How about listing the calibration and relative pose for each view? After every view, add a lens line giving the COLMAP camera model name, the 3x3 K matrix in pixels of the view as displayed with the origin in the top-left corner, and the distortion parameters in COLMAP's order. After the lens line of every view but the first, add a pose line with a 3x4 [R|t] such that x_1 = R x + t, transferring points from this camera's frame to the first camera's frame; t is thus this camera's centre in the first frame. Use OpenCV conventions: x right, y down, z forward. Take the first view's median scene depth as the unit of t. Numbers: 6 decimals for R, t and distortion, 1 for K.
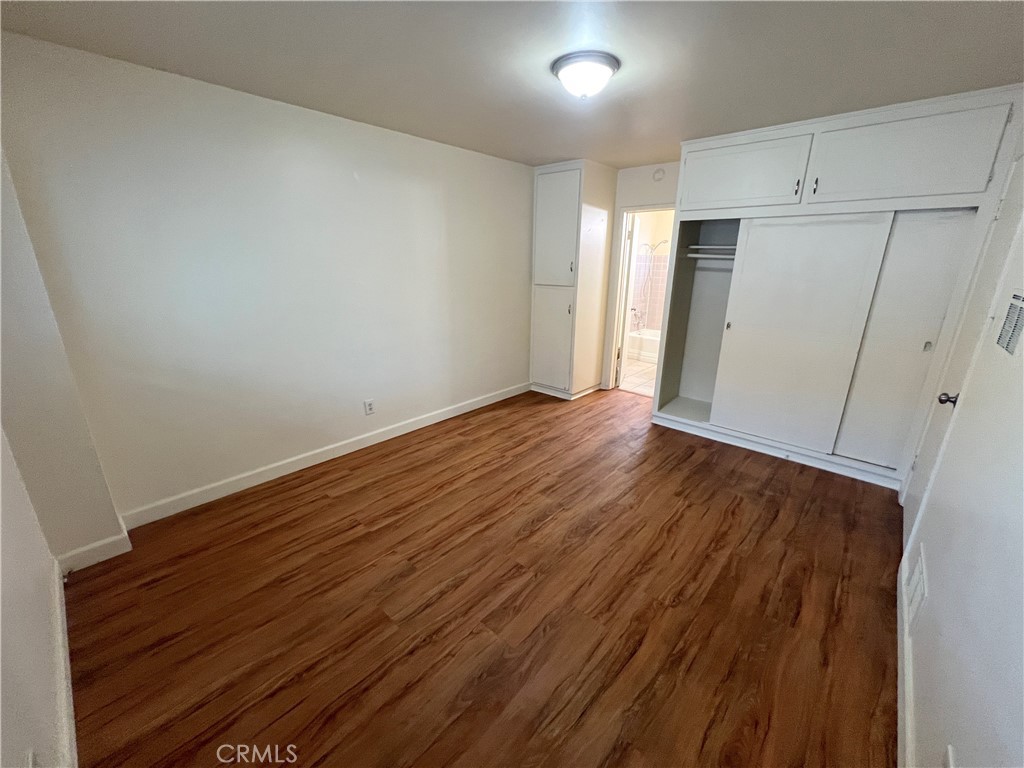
lens RADIAL K [[409.5, 0, 514.9], [0, 409.5, 383.5], [0, 0, 1]] dist [-0.006830, -0.000246]
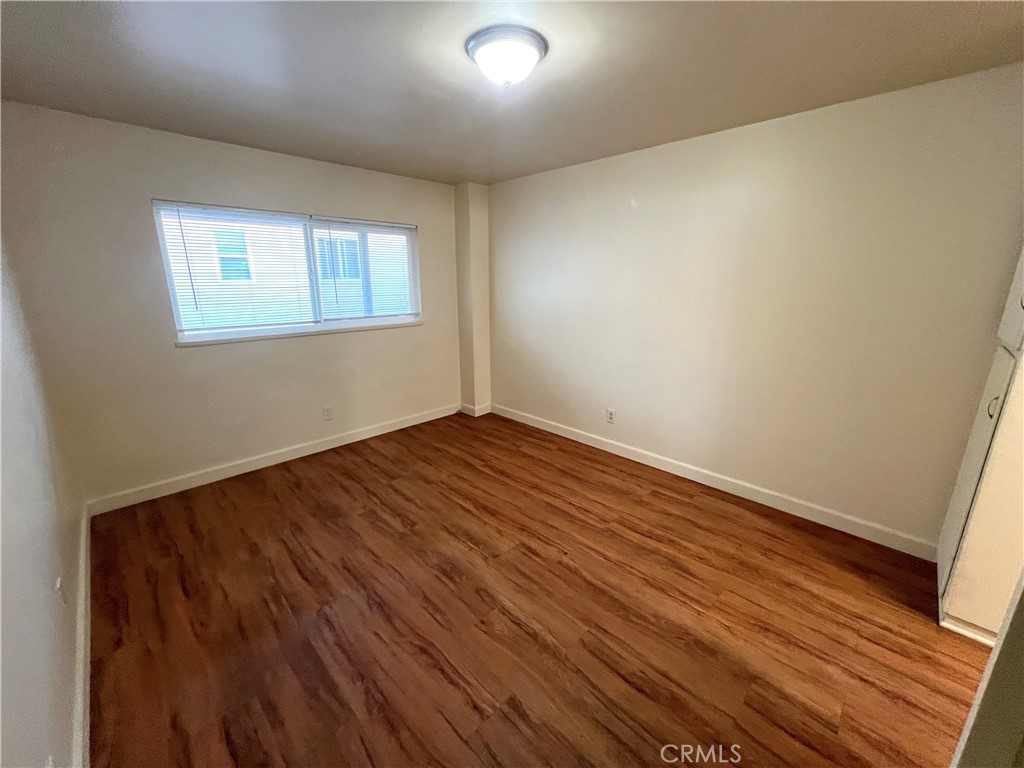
lens RADIAL K [[409.5, 0, 512.8], [0, 409.5, 387.4], [0, 0, 1]] dist [-0.006830, -0.000246]
pose [[-0.055806, 0.251857, -0.966154, 0.905107], [-0.294388, 0.920493, 0.256958, -0.284118], [0.954055, 0.298764, 0.022775, 0.951162]]
